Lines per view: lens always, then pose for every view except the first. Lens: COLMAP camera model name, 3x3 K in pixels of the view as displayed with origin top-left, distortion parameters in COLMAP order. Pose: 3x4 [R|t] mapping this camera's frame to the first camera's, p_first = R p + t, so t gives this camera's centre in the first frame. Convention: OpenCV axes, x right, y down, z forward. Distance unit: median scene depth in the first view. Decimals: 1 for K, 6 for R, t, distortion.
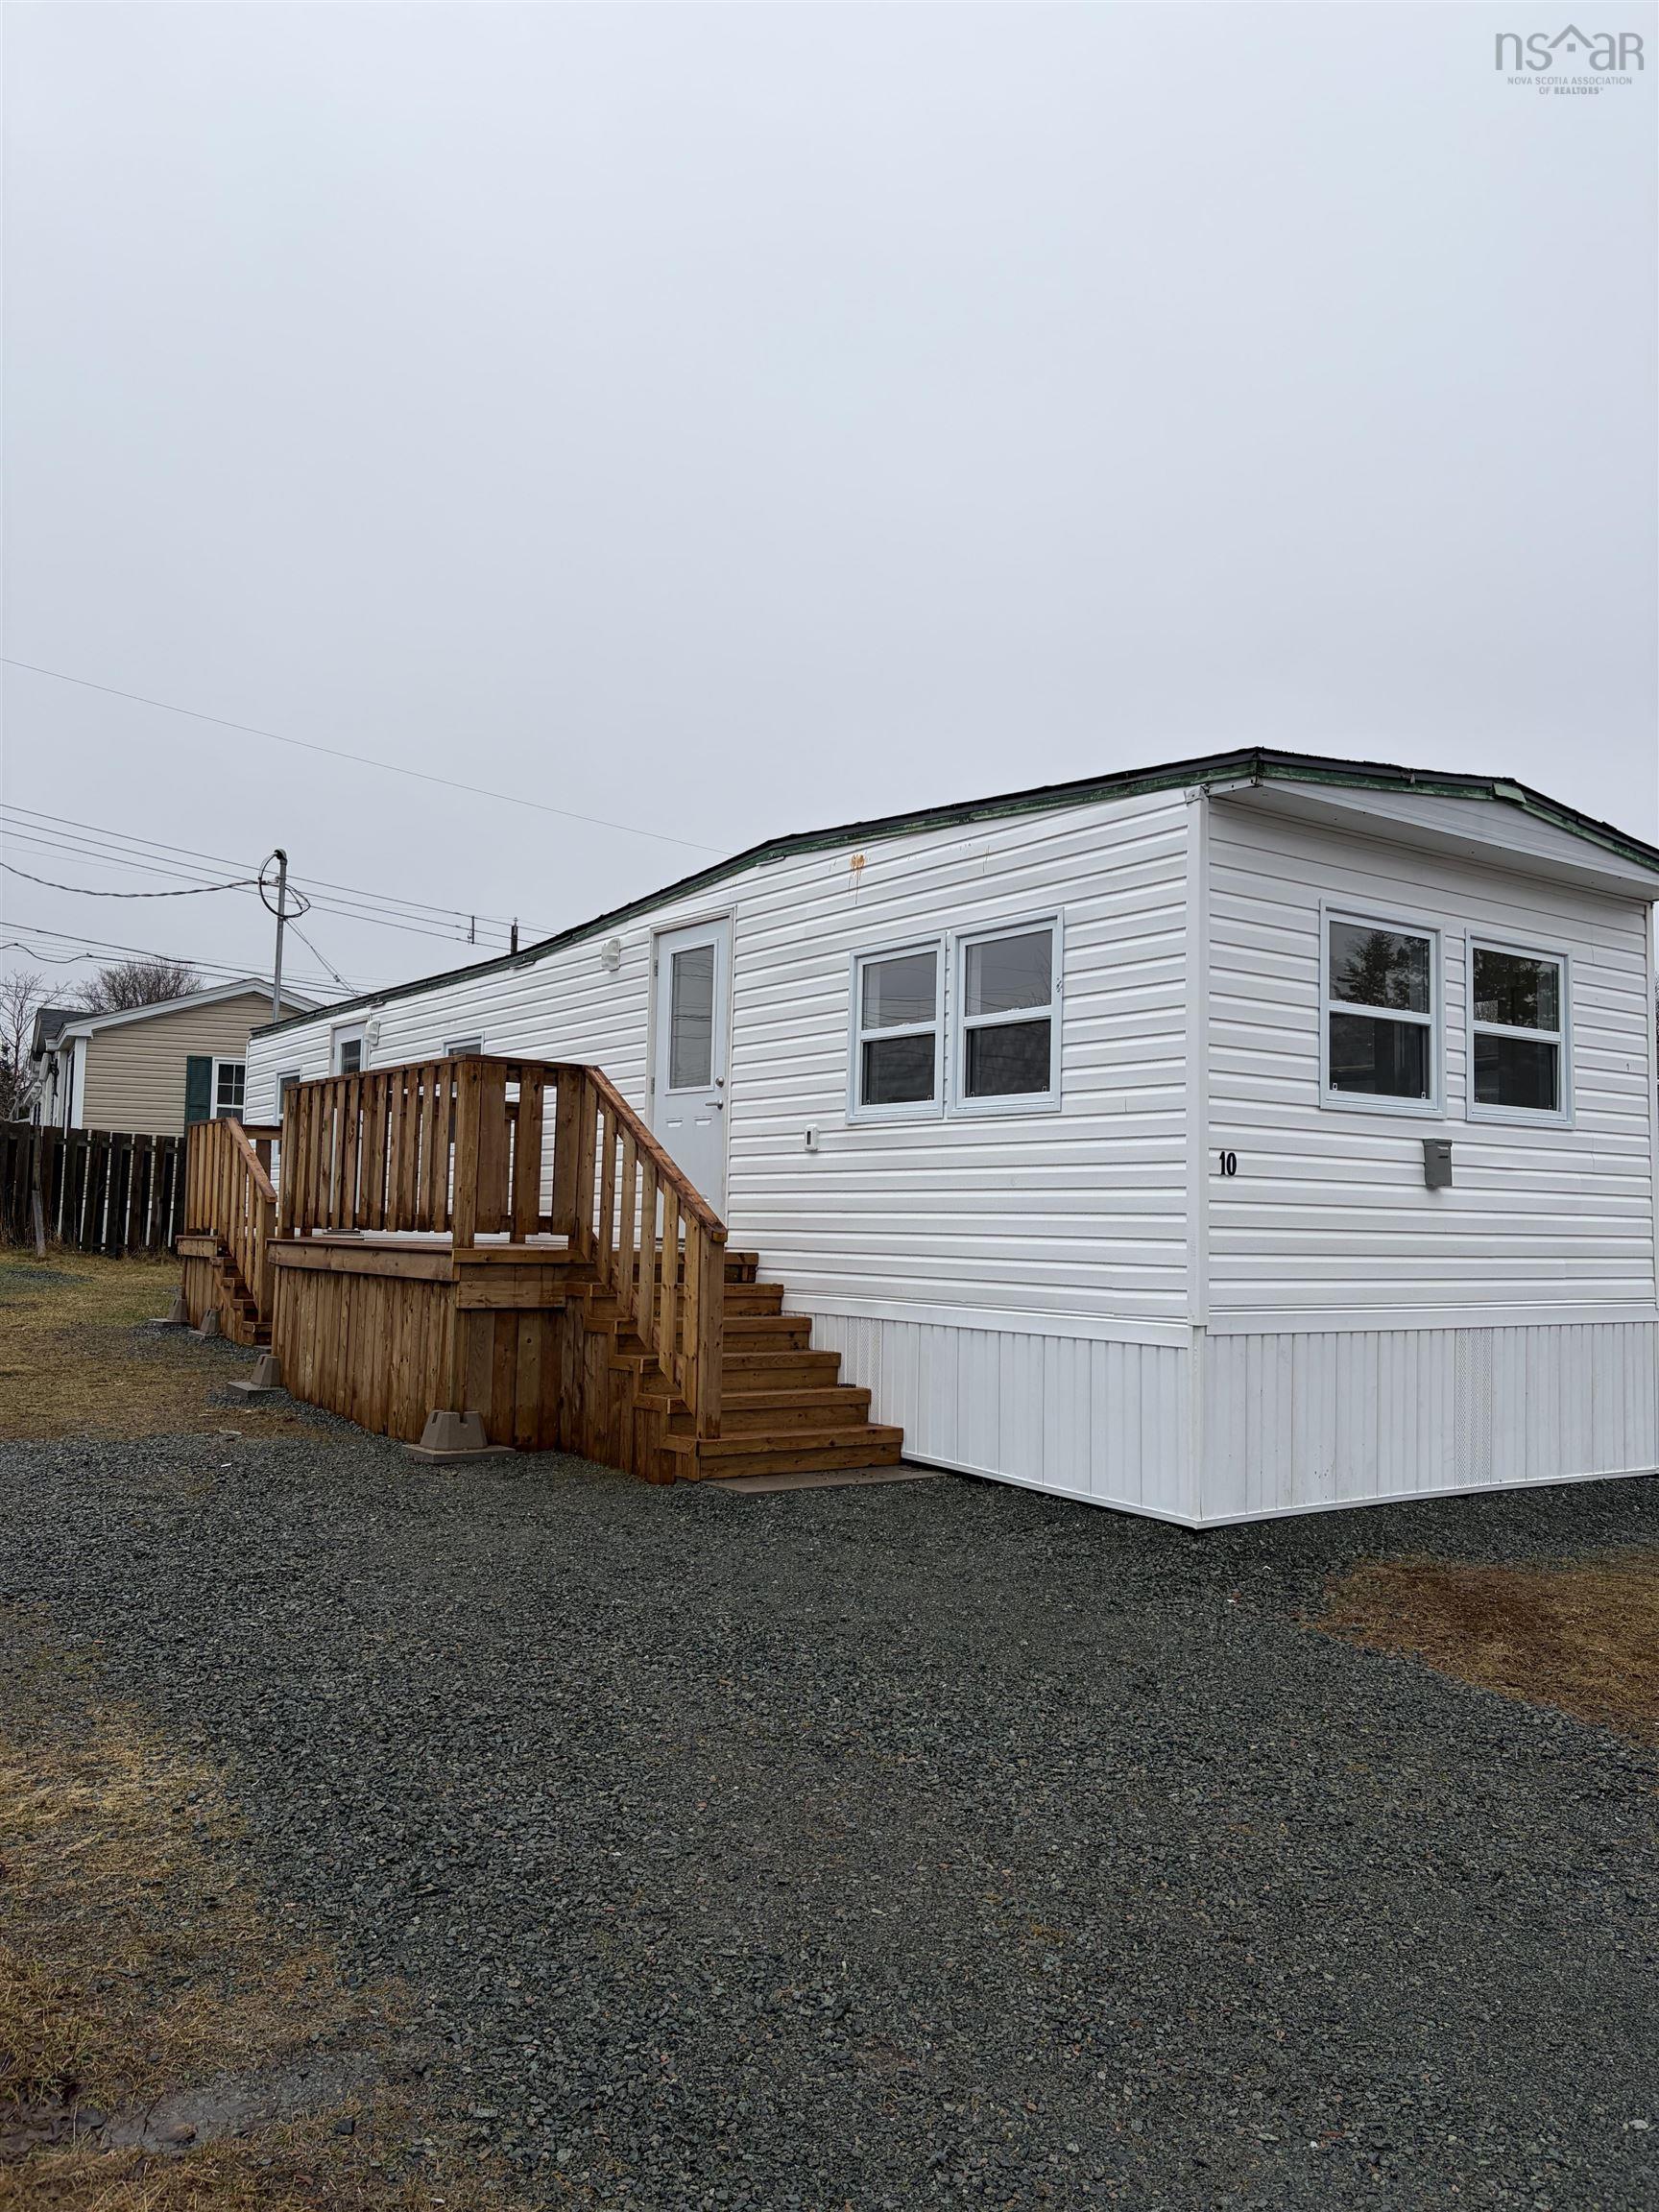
lens RADIAL K [[1649.4, 0, 831.8], [0, 1649.4, 1093.7], [0, 0, 1]] dist [0.113676, -0.000134]
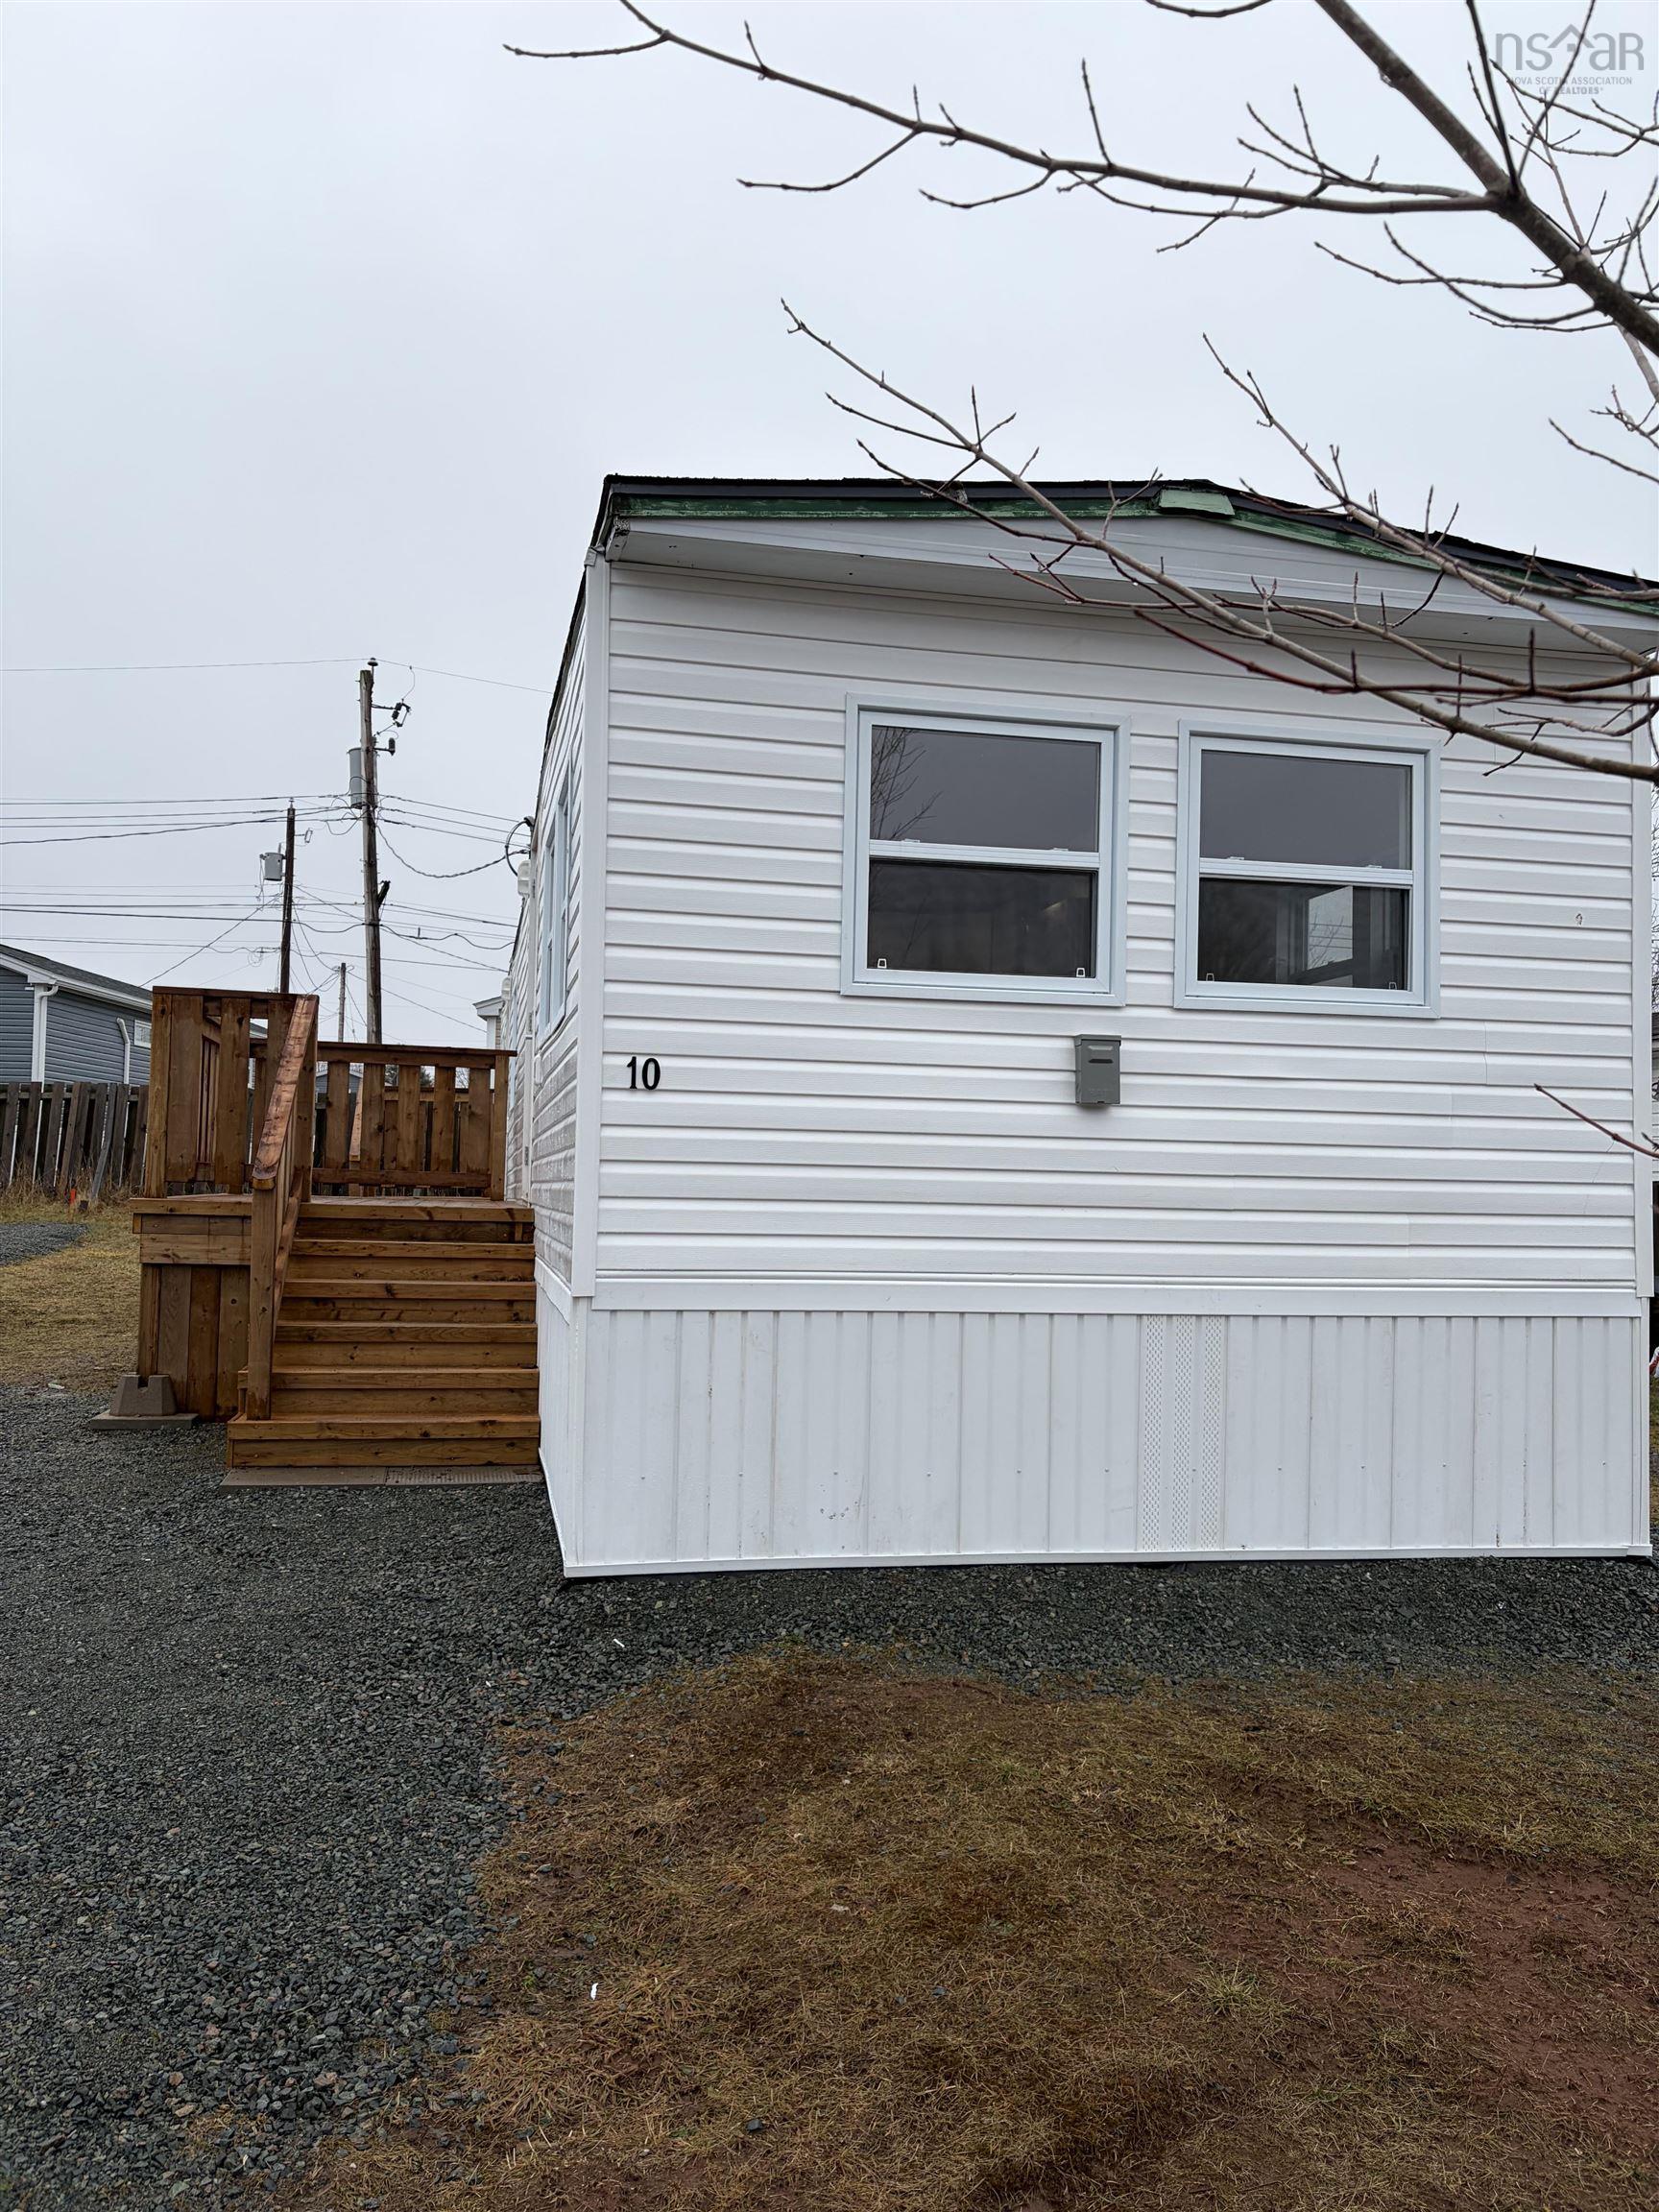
lens RADIAL K [[1669.2, 0, 829.5], [0, 1669.2, 1106.0], [0, 0, 1]] dist [0.094725, -0.001540]
pose [[0.904893, -0.020323, -0.425153, 0.548313], [0.028709, 0.999499, 0.013326, 0.043213], [0.424669, -0.024264, 0.905024, 0.336352]]
